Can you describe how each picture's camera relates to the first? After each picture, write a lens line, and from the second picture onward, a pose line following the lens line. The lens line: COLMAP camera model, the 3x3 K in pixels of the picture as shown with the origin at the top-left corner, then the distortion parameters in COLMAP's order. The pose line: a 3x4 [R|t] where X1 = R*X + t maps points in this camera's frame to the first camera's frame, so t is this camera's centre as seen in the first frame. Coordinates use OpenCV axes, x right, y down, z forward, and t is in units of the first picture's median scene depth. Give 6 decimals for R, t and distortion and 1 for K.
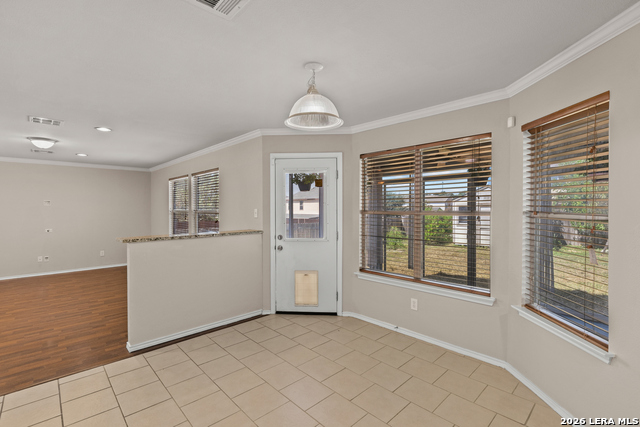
lens RADIAL K [[289.8, 0, 316.3], [0, 289.8, 214.2], [0, 0, 1]] dist [-0.008883, 0.001582]
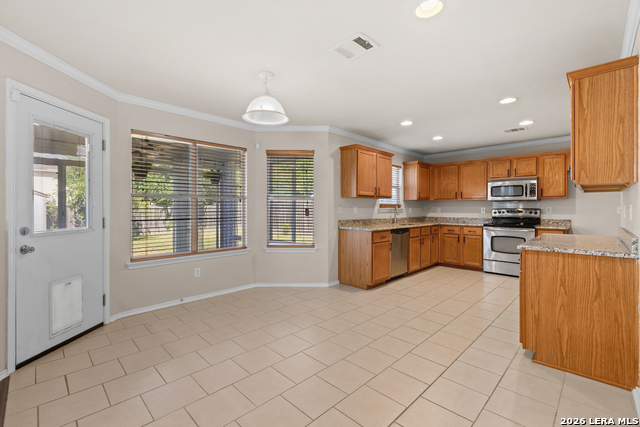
lens RADIAL K [[289.8, 0, 313.9], [0, 289.8, 210.7], [0, 0, 1]] dist [-0.008883, 0.001582]
pose [[-0.015479, -0.007244, 0.999854, -0.714383], [0.018864, 0.999794, 0.007535, 0.046468], [-0.999702, 0.018978, -0.015340, 0.440382]]
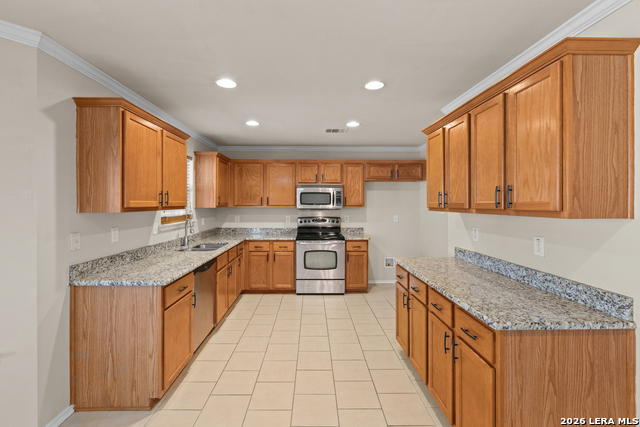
lens RADIAL K [[289.8, 0, 318.9], [0, 289.8, 205.0], [0, 0, 1]] dist [-0.008883, 0.001582]
pose [[-0.731207, -0.005468, 0.682134, -0.206004], [0.010061, 0.999773, 0.018800, -0.014980], [-0.682082, 0.020610, -0.730985, 0.393594]]
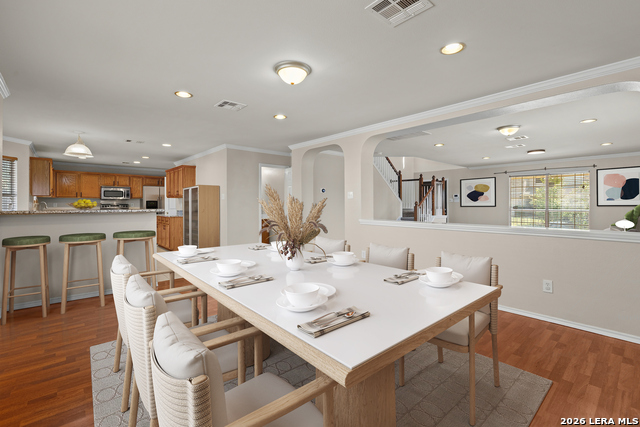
lens RADIAL K [[289.8, 0, 316.5], [0, 289.8, 207.3], [0, 0, 1]] dist [-0.008883, 0.001582]
pose [[-0.997977, -0.005562, 0.063334, -1.147841], [-0.004121, 0.999730, 0.022863, 0.029705], [-0.063444, 0.022555, -0.997730, 1.737622]]
